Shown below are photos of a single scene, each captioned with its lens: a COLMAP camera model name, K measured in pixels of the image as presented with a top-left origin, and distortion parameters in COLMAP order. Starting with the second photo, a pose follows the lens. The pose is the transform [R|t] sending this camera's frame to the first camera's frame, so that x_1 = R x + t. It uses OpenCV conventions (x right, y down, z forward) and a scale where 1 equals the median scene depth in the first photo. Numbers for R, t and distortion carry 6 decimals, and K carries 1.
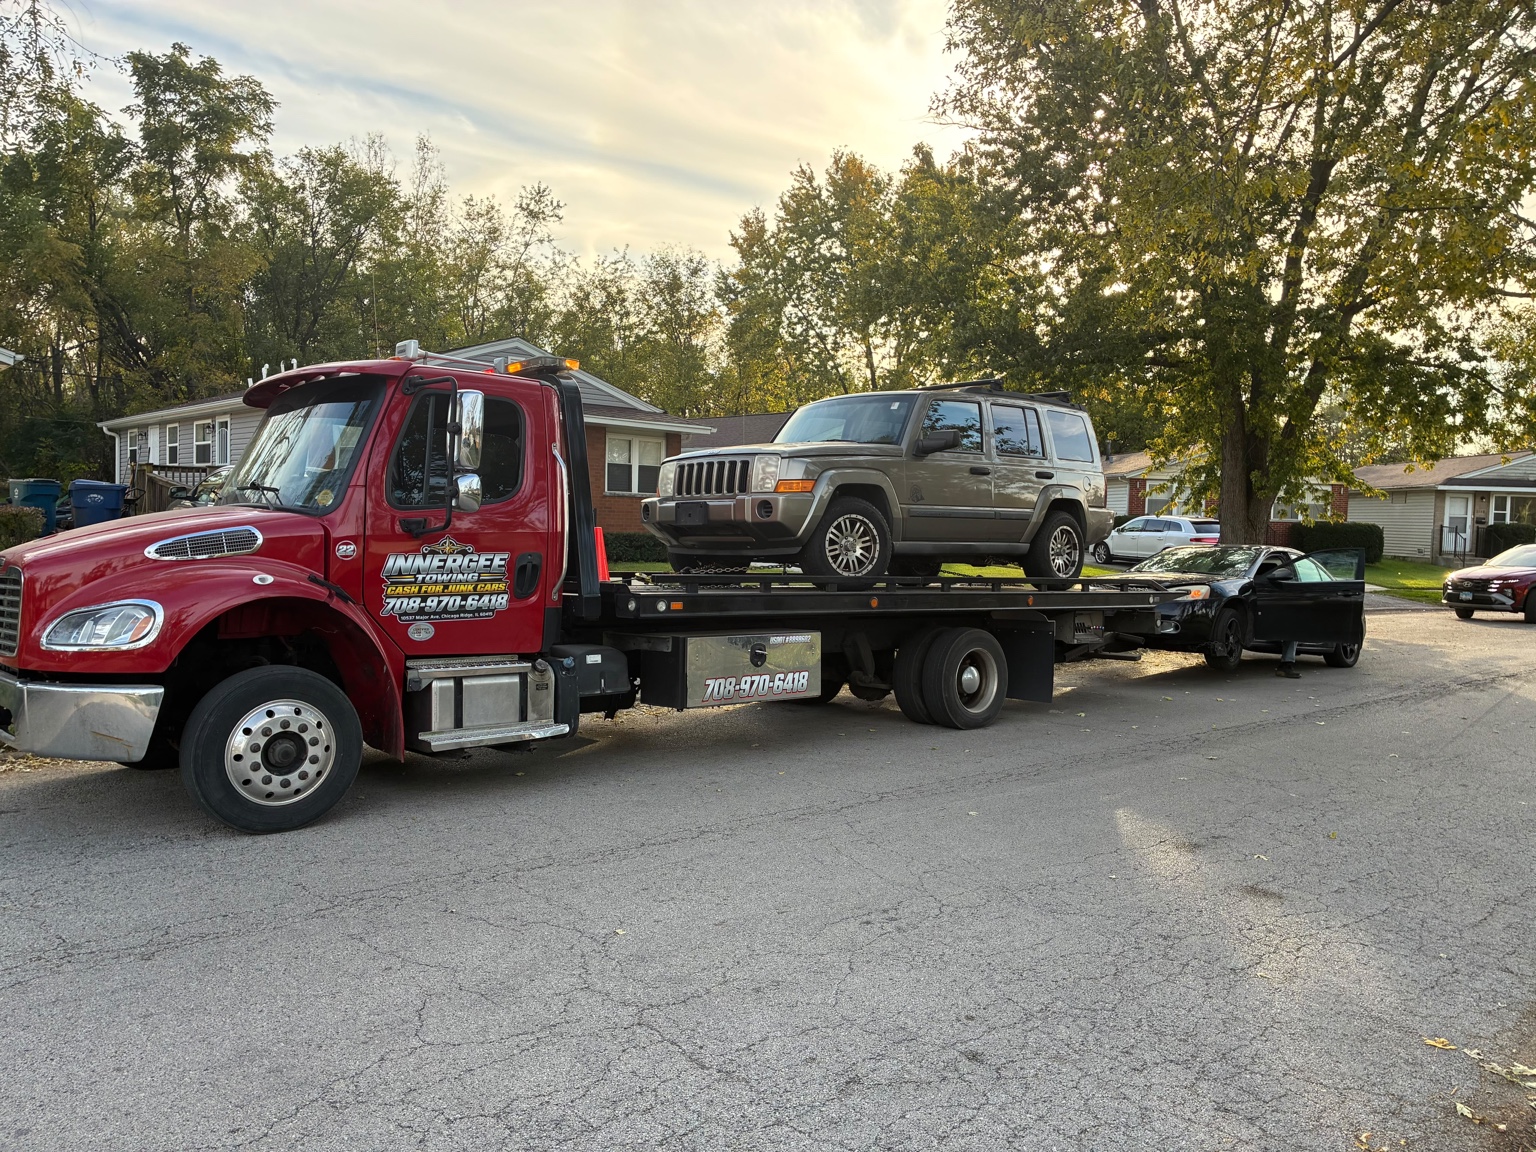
lens RADIAL K [[1076.8, 0, 762.1], [0, 1076.8, 584.7], [0, 0, 1]] dist [-0.007039, -0.000022]
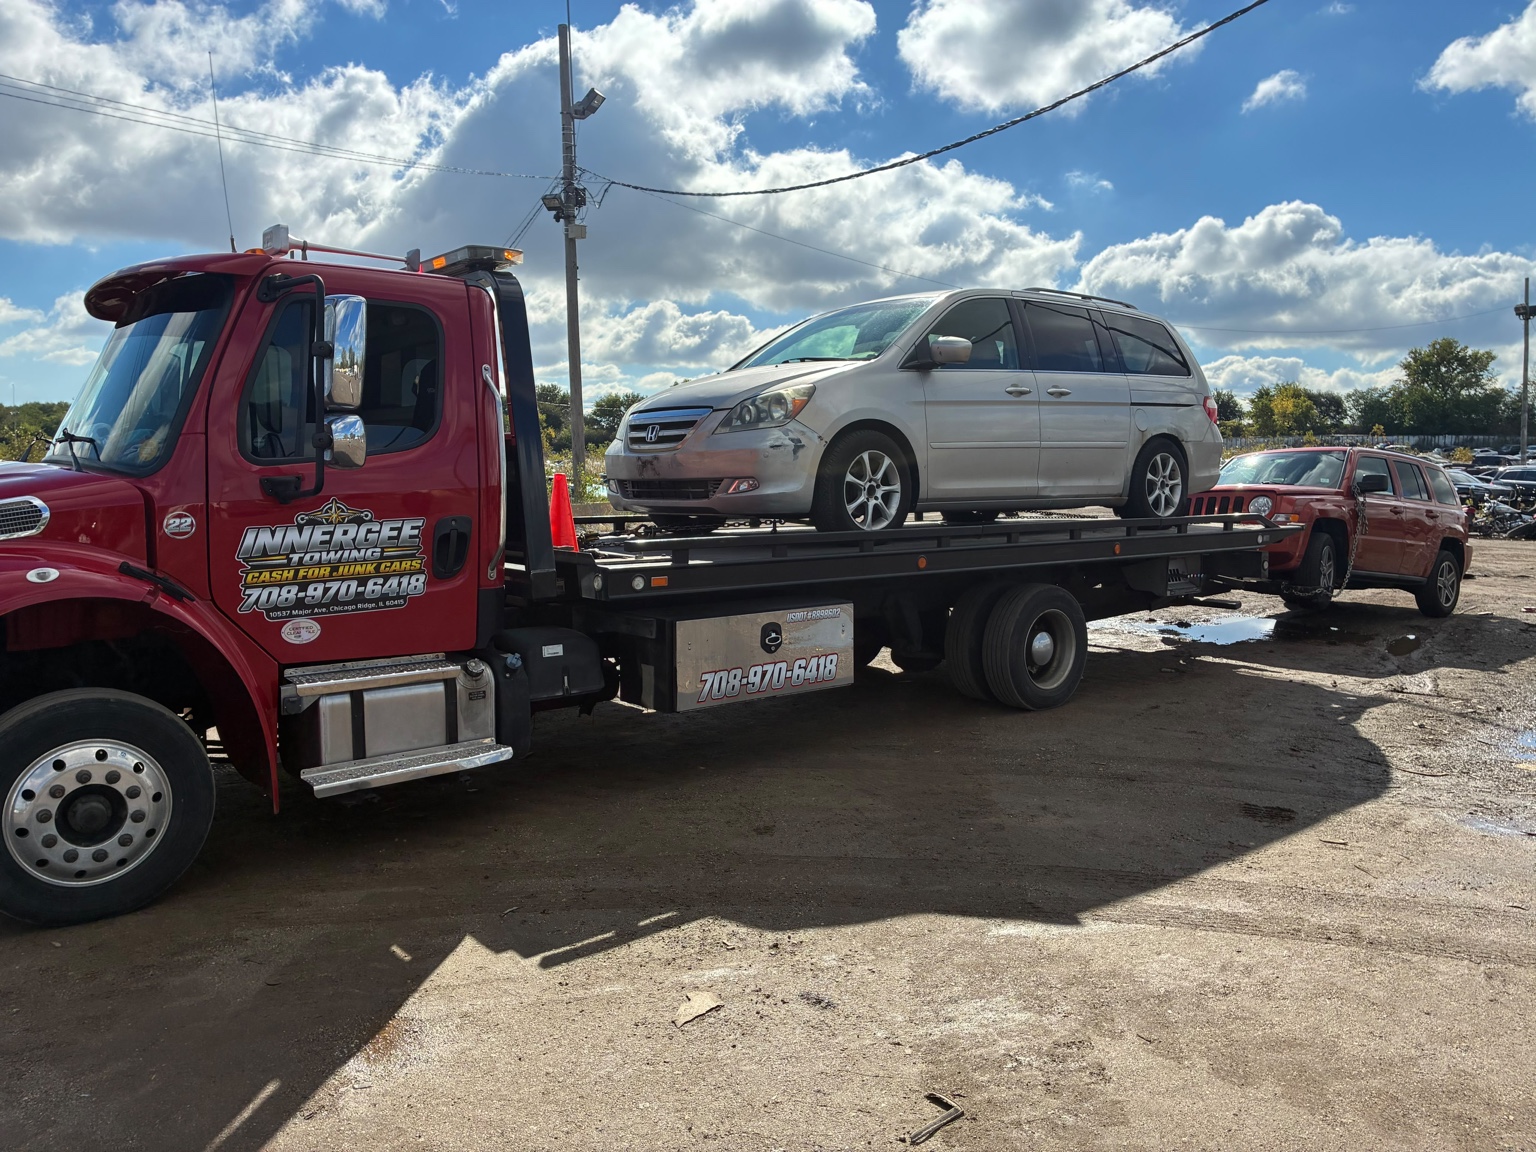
lens RADIAL K [[1070.2, 0, 768.0], [0, 1070.2, 576.0], [0, 0, 1]] dist [-0.001093, 0.004612]
pose [[0.999160, -0.008641, -0.040046, 0.029949], [0.011808, 0.996763, 0.079527, -0.047432], [0.039229, -0.079933, 0.996028, 0.286068]]
